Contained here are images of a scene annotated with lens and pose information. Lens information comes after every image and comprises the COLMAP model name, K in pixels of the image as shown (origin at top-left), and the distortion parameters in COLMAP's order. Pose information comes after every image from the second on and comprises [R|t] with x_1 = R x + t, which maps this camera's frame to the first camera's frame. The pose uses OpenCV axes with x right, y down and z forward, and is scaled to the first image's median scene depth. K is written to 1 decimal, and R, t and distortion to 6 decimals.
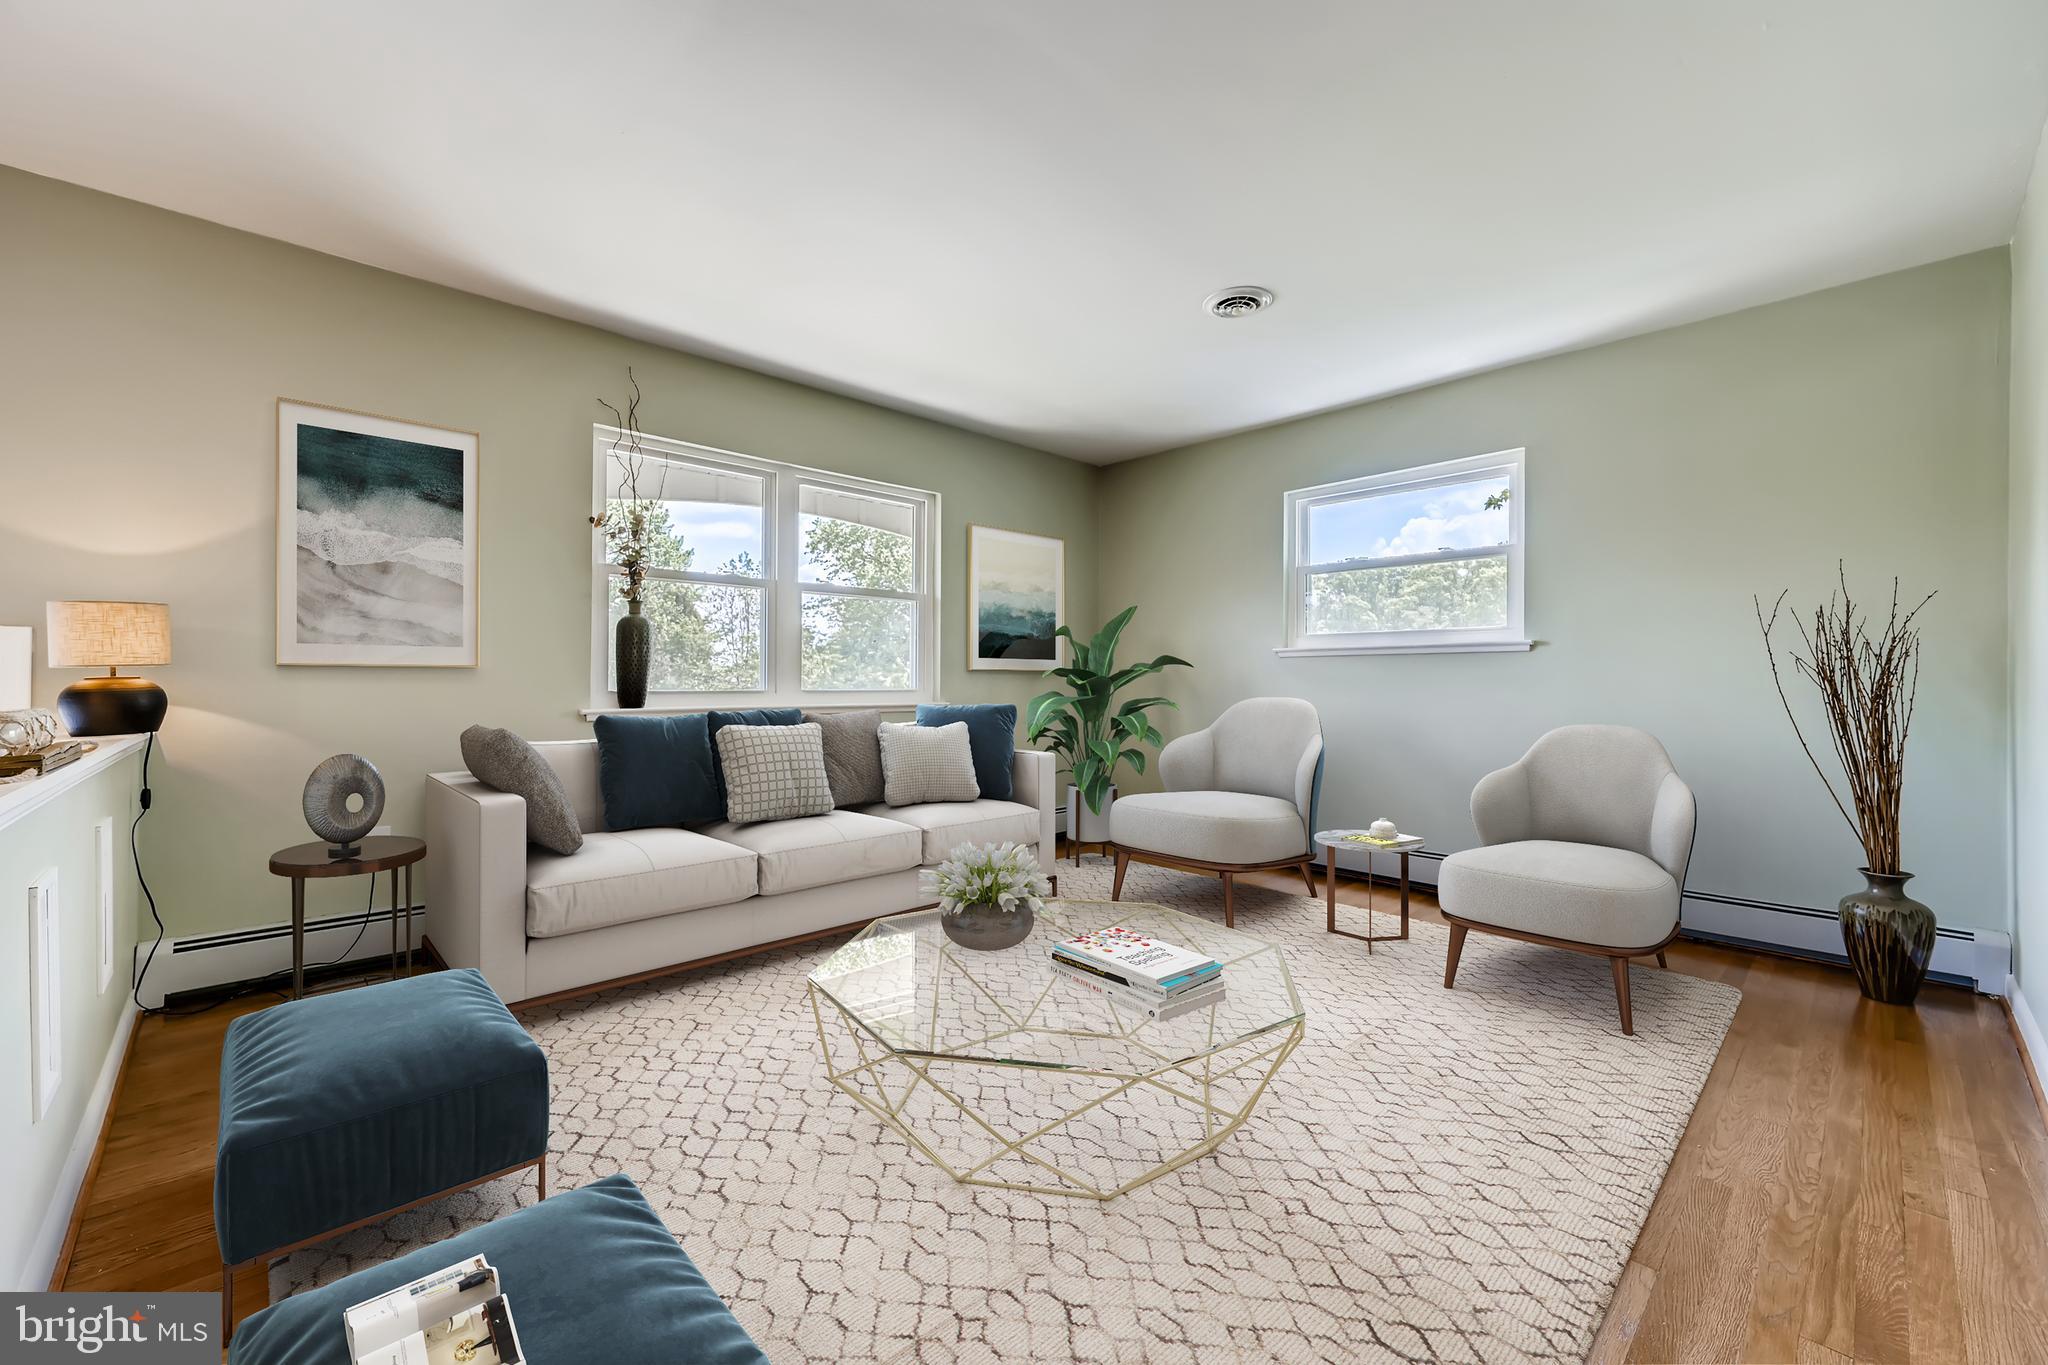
lens RADIAL K [[818.5, 0, 1023.7], [0, 818.5, 677.3], [0, 0, 1]] dist [0.000616, 0.000419]
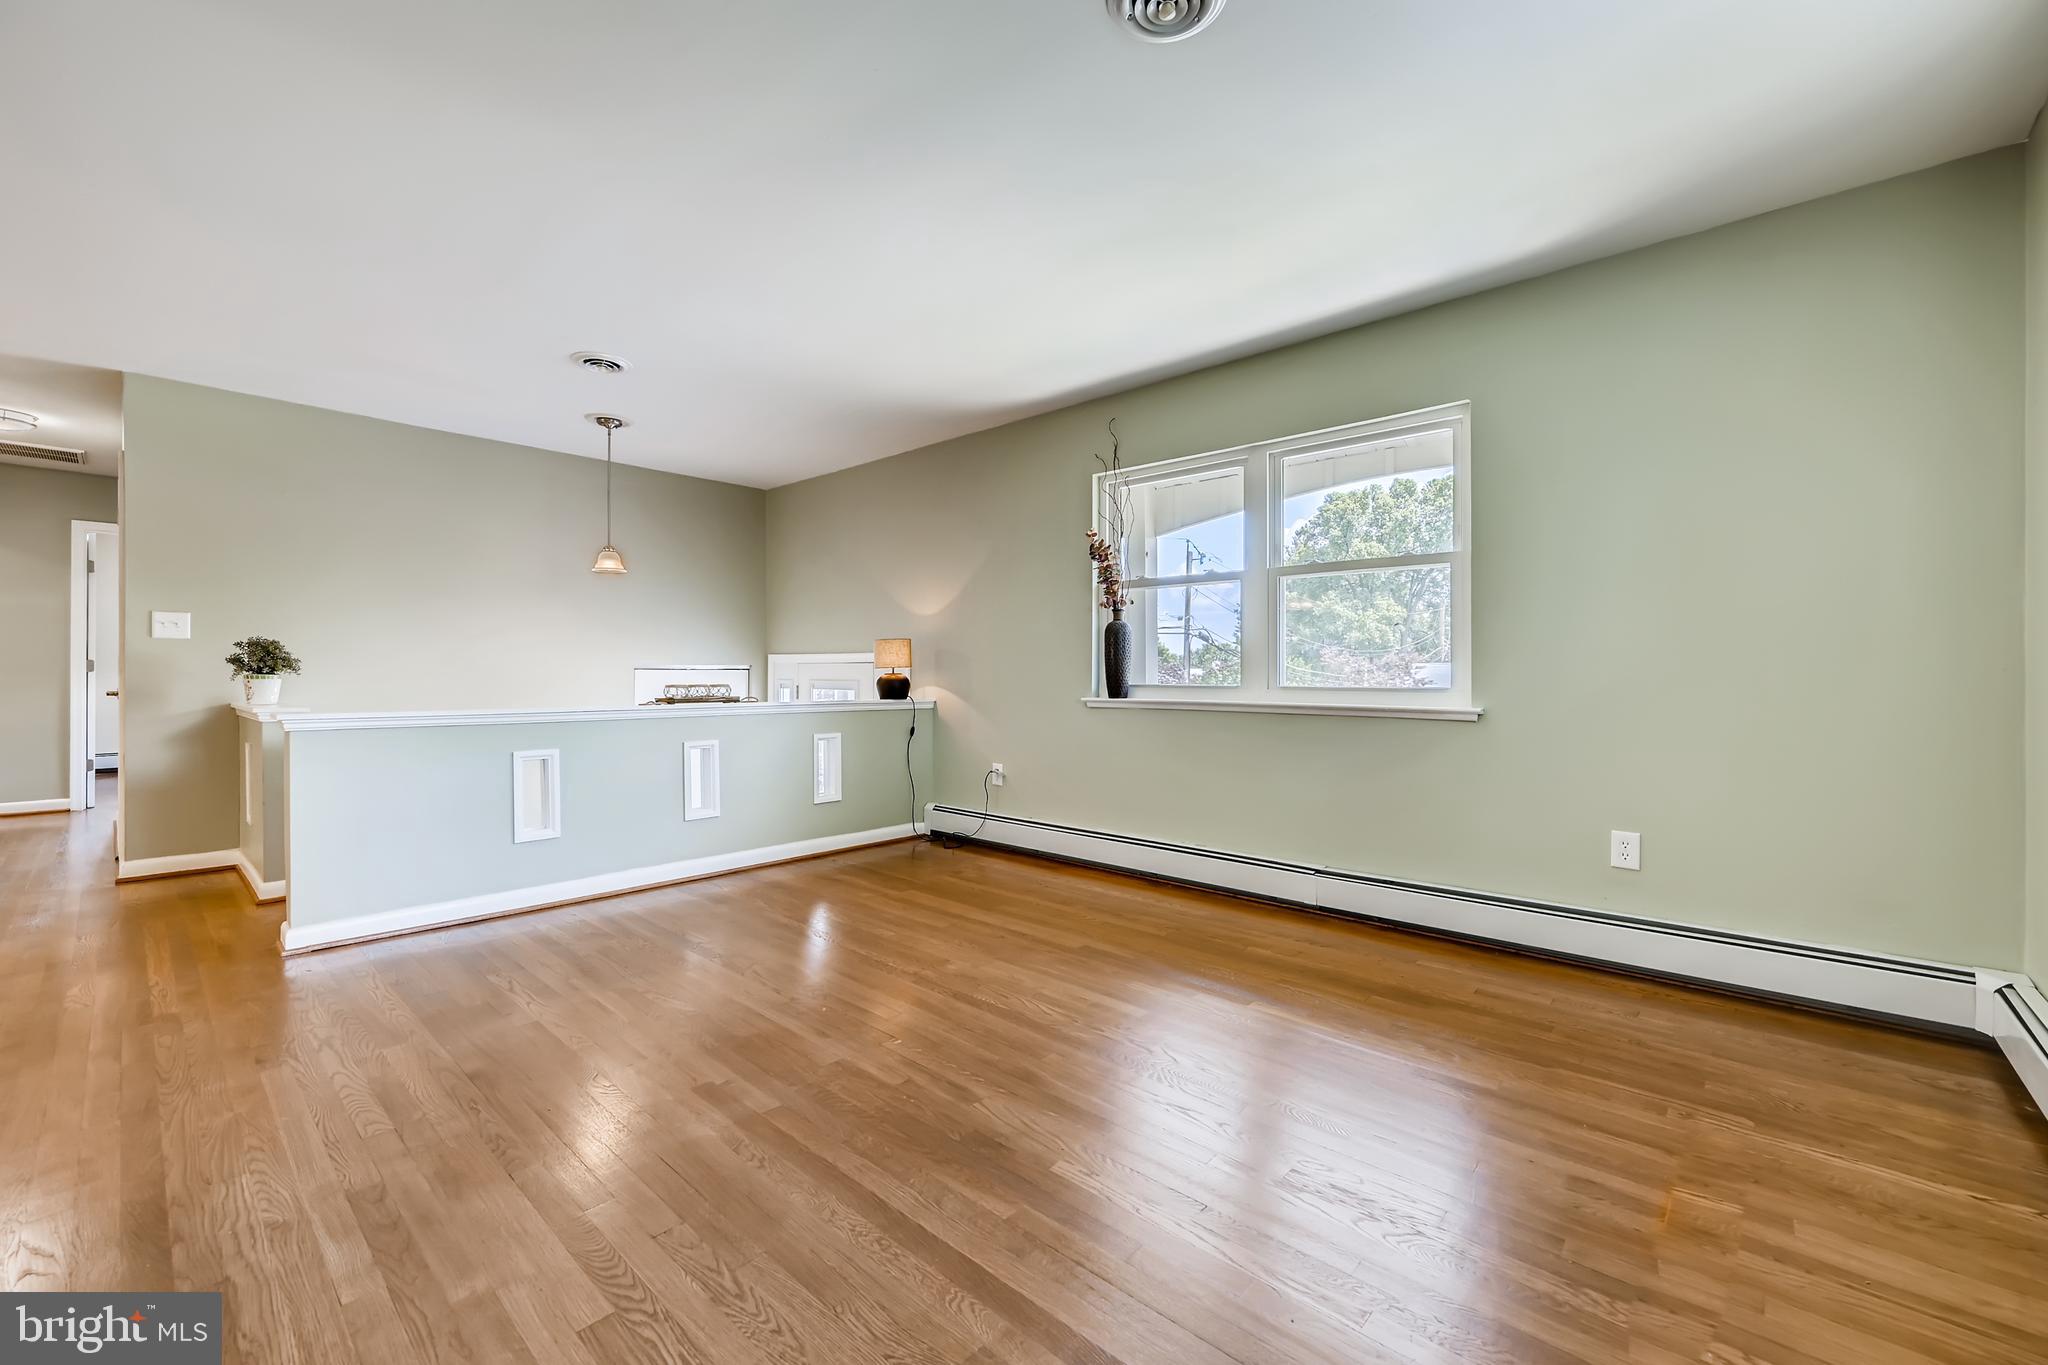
lens RADIAL K [[818.5, 0, 1023.7], [0, 818.5, 677.3], [0, 0, 1]] dist [0.000616, 0.000419]
pose [[0.077632, -0.001490, -0.996981, 0.724713], [0.003052, 0.999995, -0.001257, 0.007991], [0.996977, -0.002945, 0.077636, 0.769091]]
